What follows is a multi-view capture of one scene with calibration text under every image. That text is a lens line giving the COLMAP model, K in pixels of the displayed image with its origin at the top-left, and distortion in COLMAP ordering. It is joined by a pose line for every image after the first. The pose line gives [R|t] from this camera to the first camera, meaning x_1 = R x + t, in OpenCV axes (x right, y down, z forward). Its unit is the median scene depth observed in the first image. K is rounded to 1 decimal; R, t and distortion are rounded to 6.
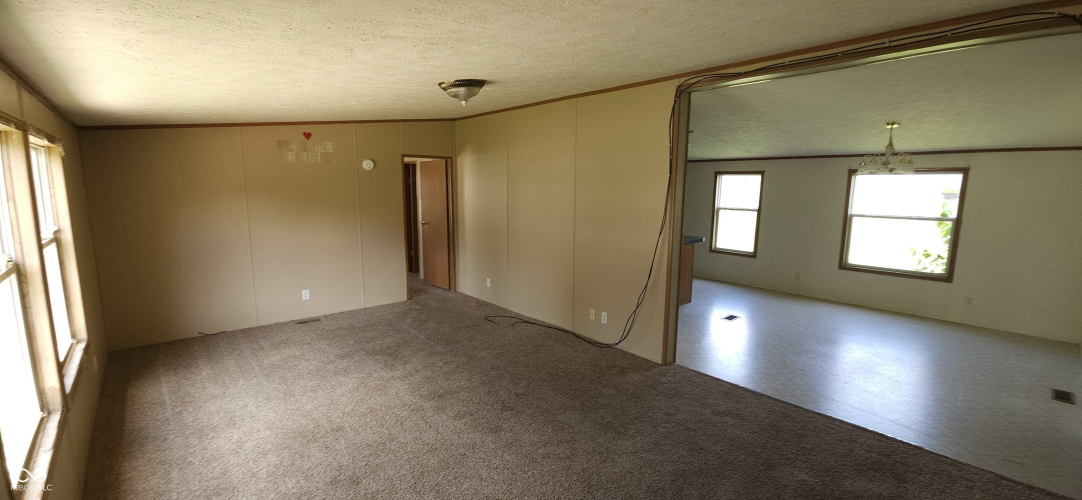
lens RADIAL K [[444.0, 0, 542.8], [0, 444.0, 247.2], [0, 0, 1]] dist [0.007954, -0.004033]
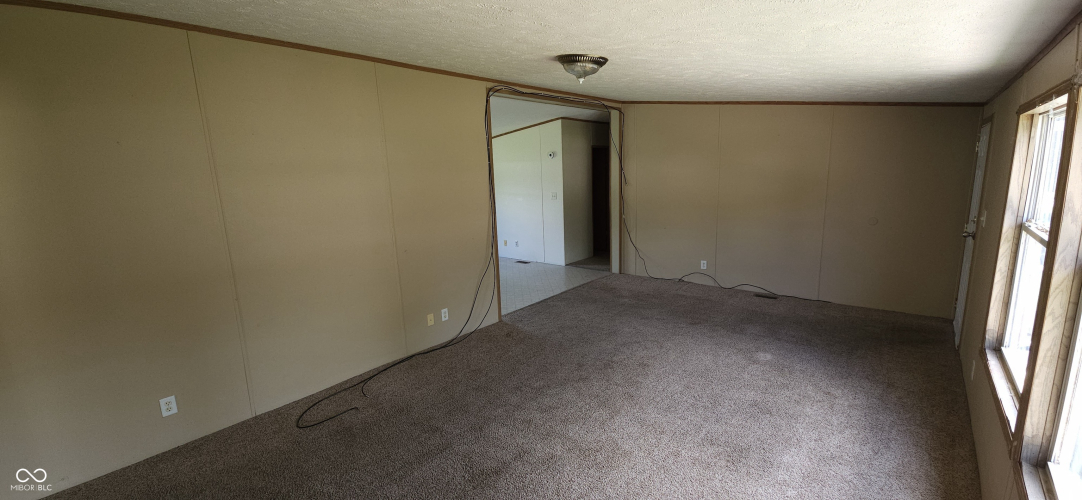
lens RADIAL K [[444.0, 0, 544.2], [0, 444.0, 253.5], [0, 0, 1]] dist [0.007954, -0.004033]
pose [[-0.158615, -0.189646, 0.968956, -0.785885], [0.167400, 0.962006, 0.215688, -0.134930], [-0.973046, 0.196415, -0.120842, 0.881590]]
